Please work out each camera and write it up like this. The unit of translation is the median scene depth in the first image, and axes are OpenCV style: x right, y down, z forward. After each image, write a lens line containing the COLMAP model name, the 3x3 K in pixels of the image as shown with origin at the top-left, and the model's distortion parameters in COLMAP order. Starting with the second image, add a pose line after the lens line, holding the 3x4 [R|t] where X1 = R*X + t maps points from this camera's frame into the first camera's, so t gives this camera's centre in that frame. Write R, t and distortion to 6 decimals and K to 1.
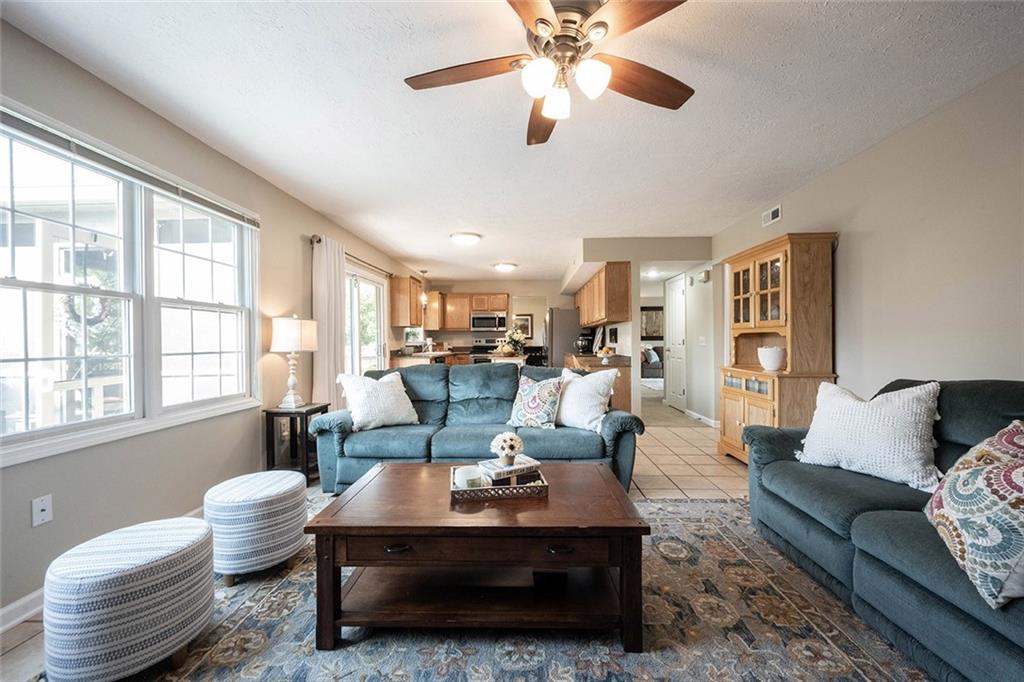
lens RADIAL K [[409.0, 0, 506.0], [0, 409.0, 345.6], [0, 0, 1]] dist [0.002336, -0.000200]
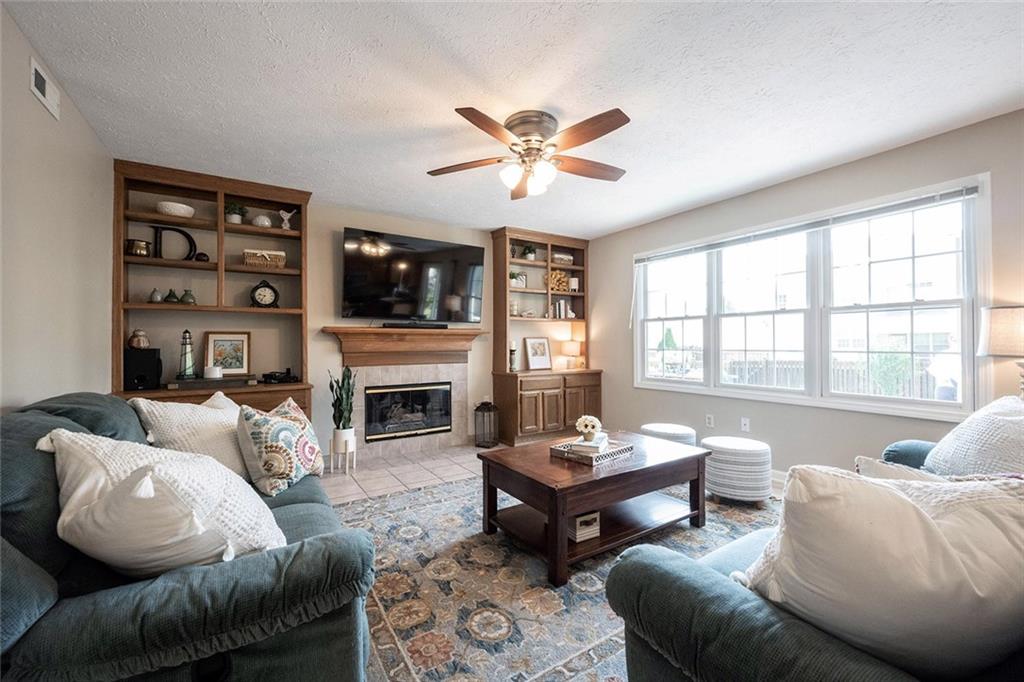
lens RADIAL K [[409.0, 0, 507.0], [0, 409.0, 341.5], [0, 0, 1]] dist [0.002336, -0.000200]
pose [[-0.822532, 0.007792, -0.568666, 0.496872], [0.003352, 0.999955, 0.008853, -0.016246], [0.568710, 0.005375, -0.822521, 1.008775]]
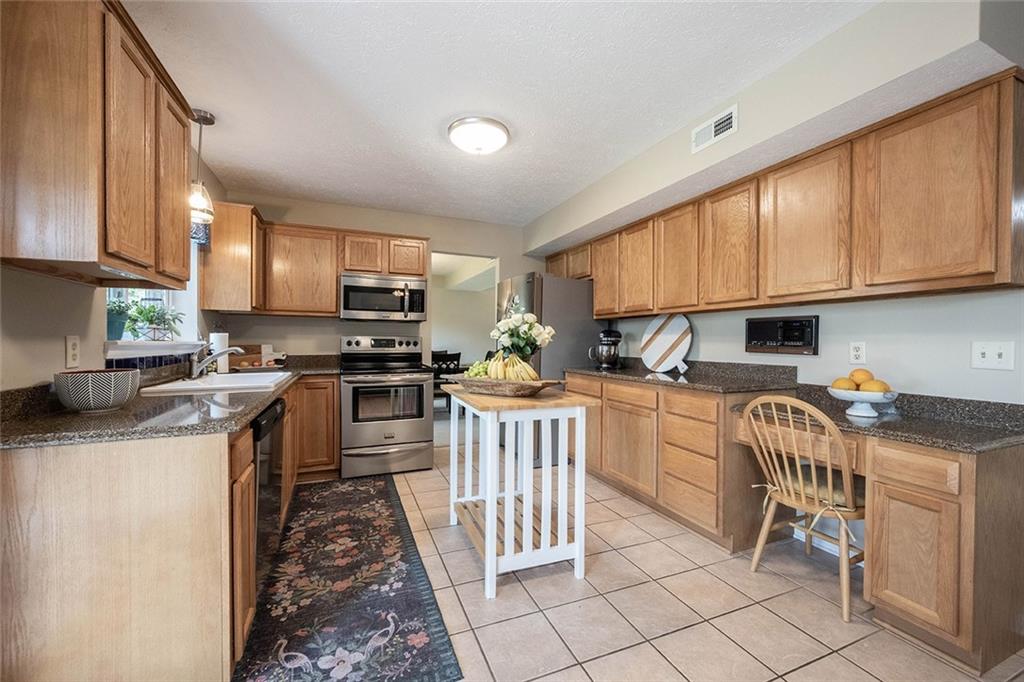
lens RADIAL K [[409.0, 0, 510.8], [0, 409.0, 341.2], [0, 0, 1]] dist [0.002336, -0.000200]
pose [[0.900714, 0.013156, 0.434214, -0.262340], [-0.008141, 0.999877, -0.013409, -0.020288], [-0.434337, 0.008542, 0.900710, 1.321413]]
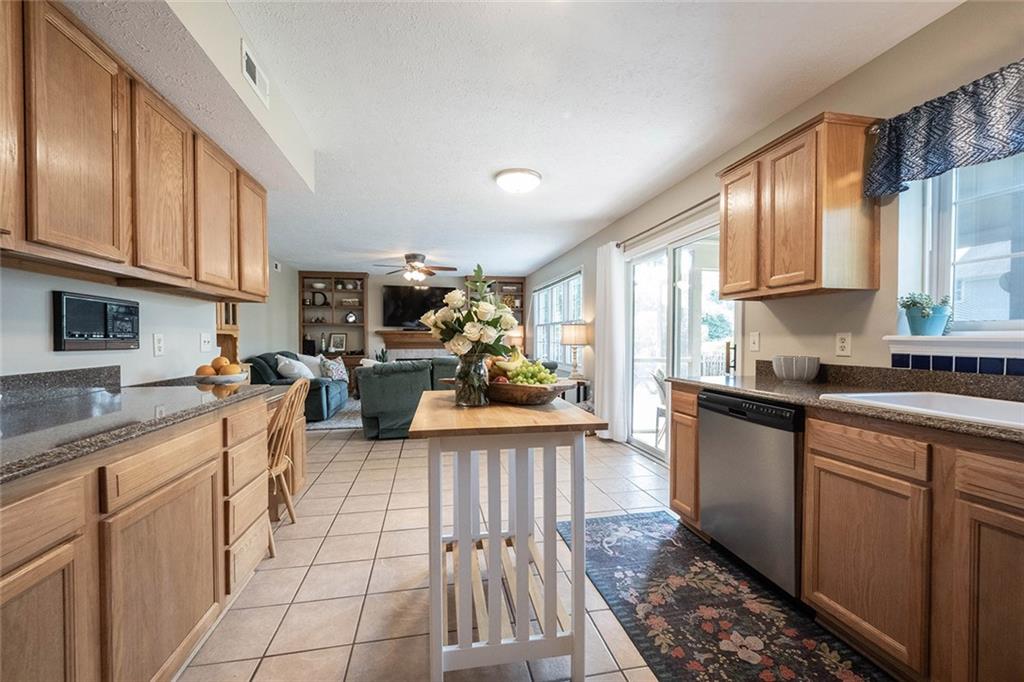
lens RADIAL K [[409.0, 0, 505.2], [0, 409.0, 345.4], [0, 0, 1]] dist [0.002336, -0.000200]
pose [[-0.971545, 0.012076, -0.236547, 0.110486], [0.005057, 0.999529, 0.030258, -0.030037], [0.236801, 0.028201, -0.971149, 2.347378]]
